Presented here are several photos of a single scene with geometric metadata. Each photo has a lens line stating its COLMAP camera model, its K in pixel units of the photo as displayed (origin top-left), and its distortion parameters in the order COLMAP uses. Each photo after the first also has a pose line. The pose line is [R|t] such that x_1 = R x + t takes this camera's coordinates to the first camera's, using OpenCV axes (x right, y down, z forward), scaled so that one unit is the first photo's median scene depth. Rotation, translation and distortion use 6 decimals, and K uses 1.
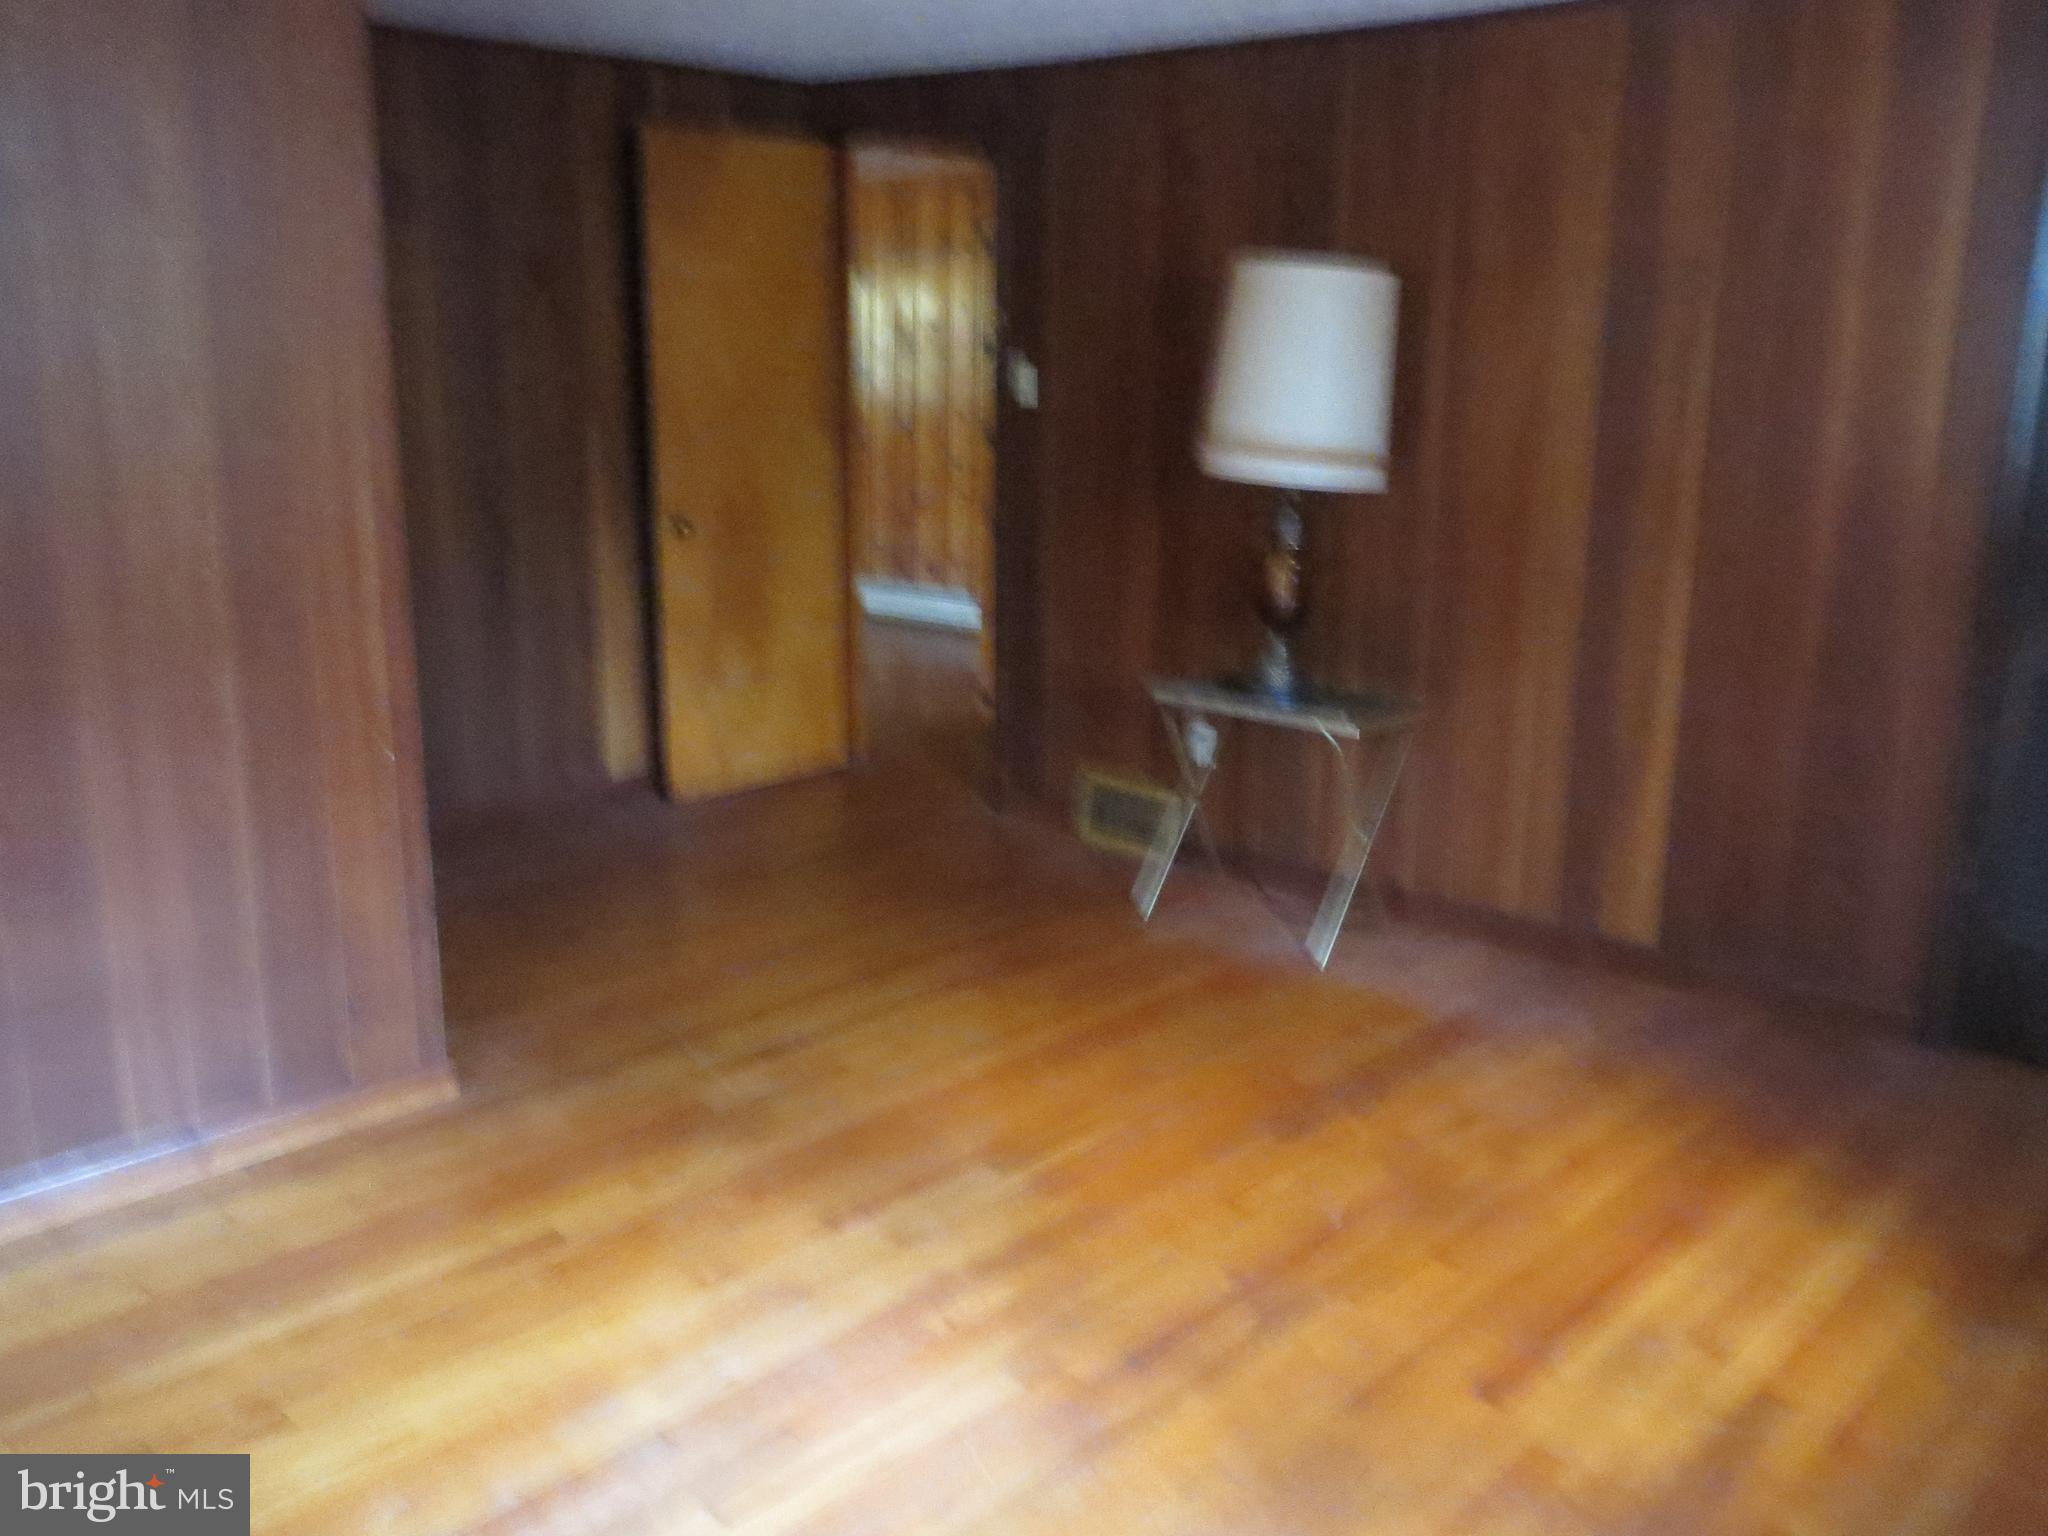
lens RADIAL K [[1637.4, 0, 1050.7], [0, 1637.4, 758.4], [0, 0, 1]] dist [0.010015, -0.011454]
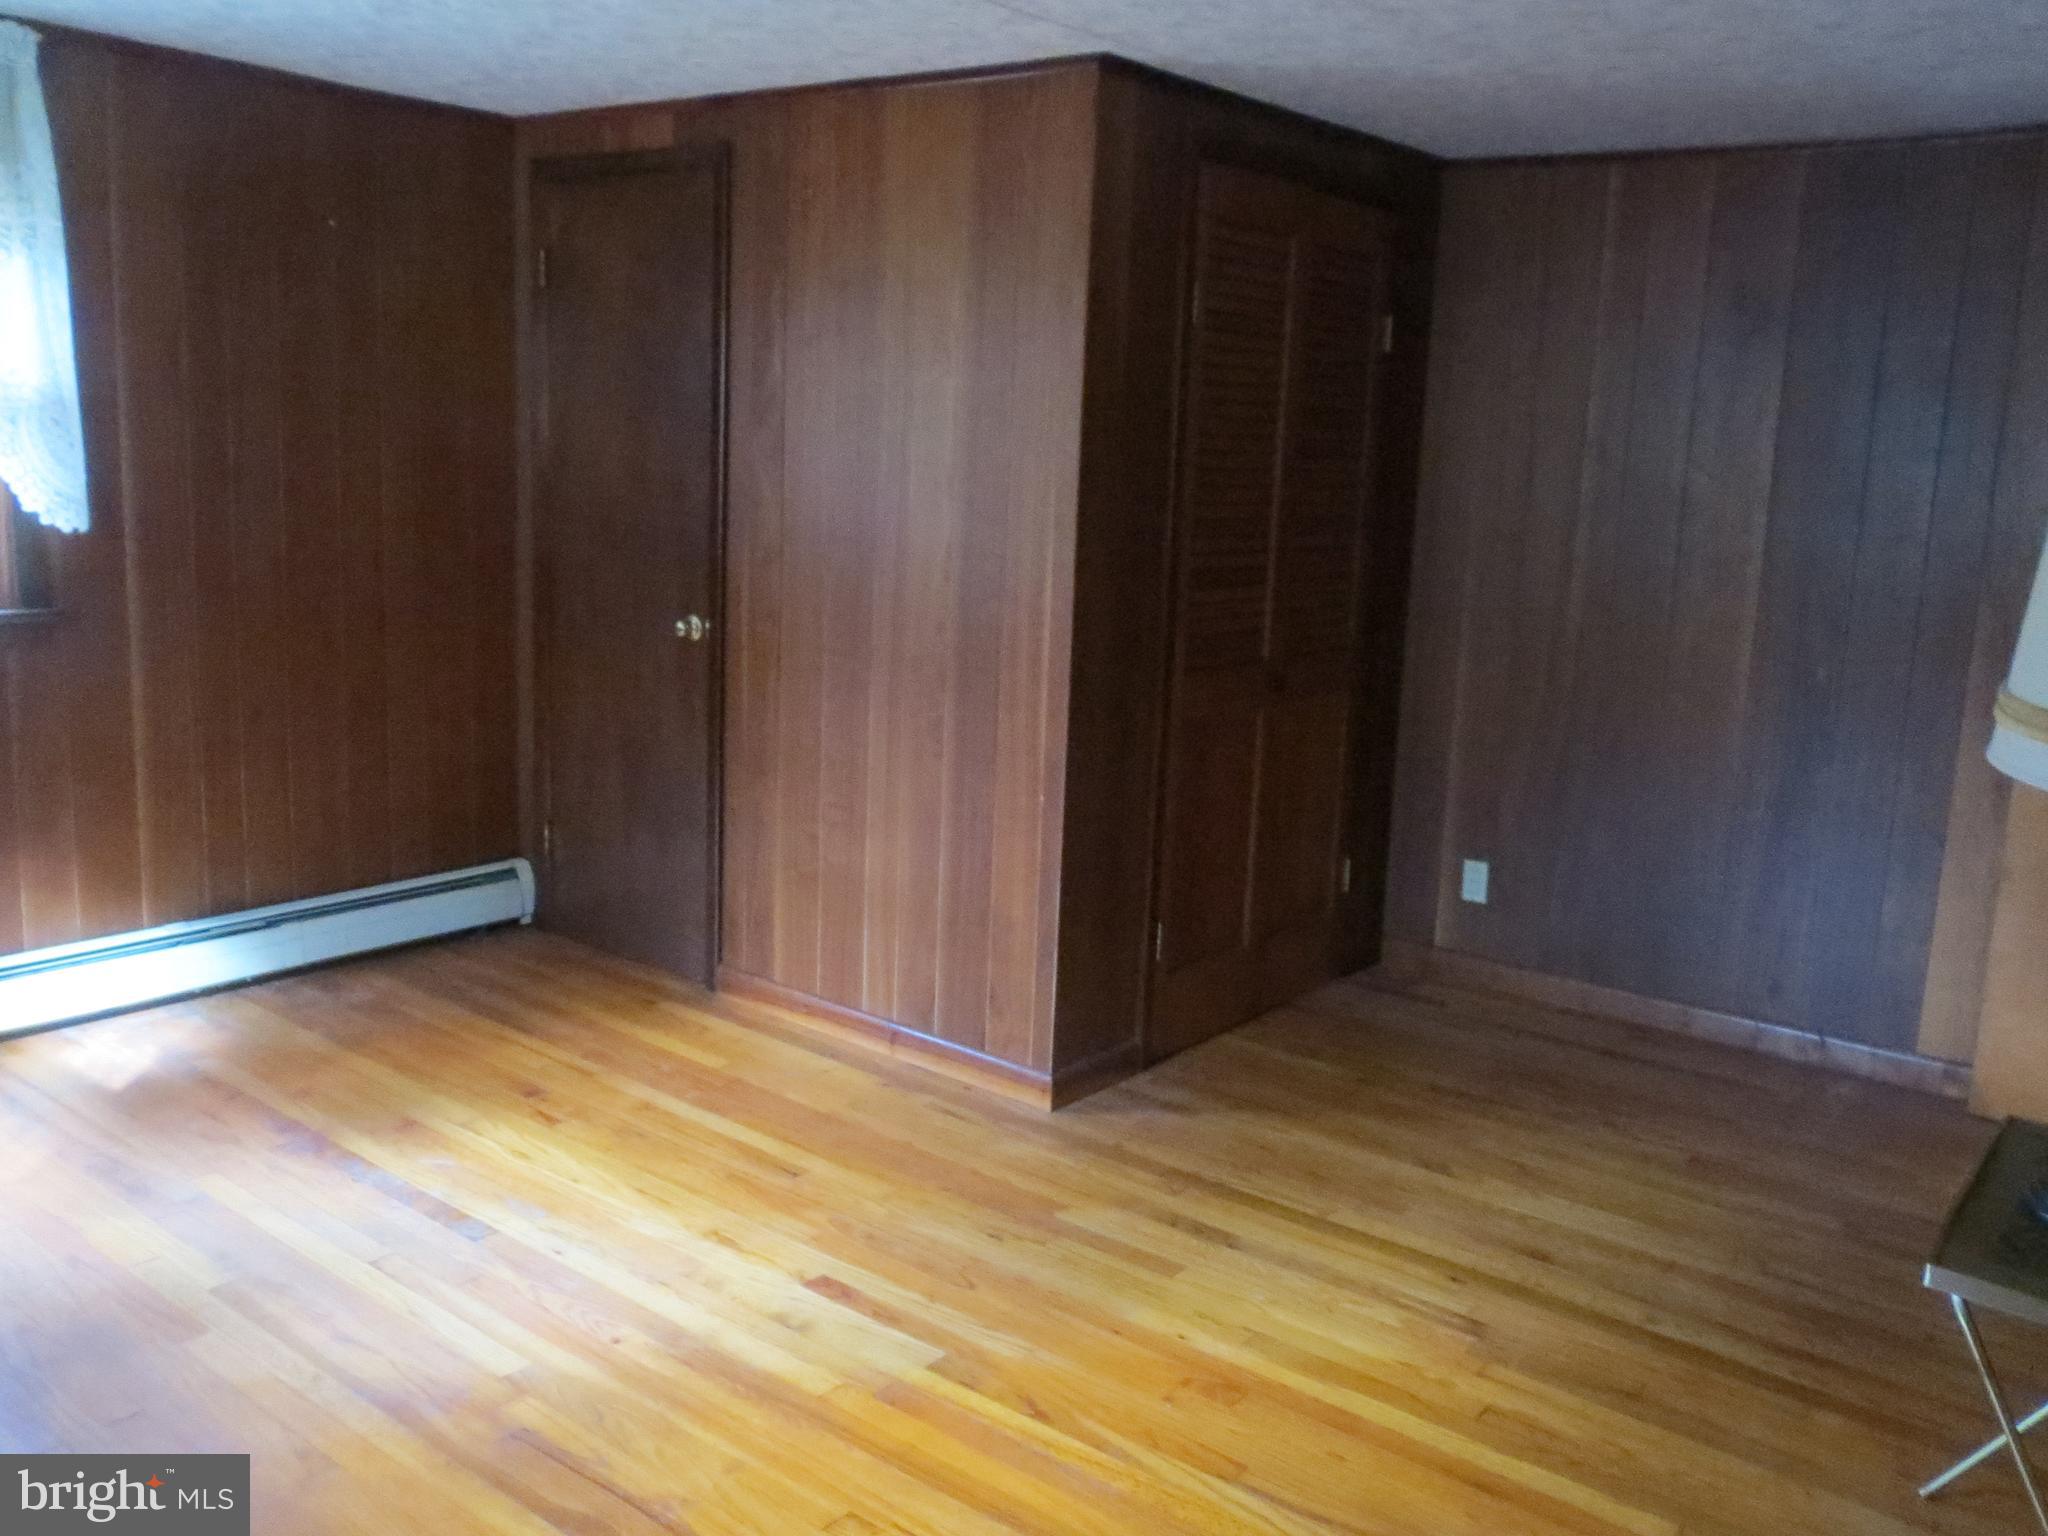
lens RADIAL K [[1637.4, 0, 1050.7], [0, 1637.4, 758.4], [0, 0, 1]] dist [0.010015, -0.011454]
pose [[0.146133, 0.169113, -0.974703, 0.839596], [-0.304303, 0.945192, 0.118370, -0.193786], [0.941300, 0.279308, 0.189585, 0.855408]]
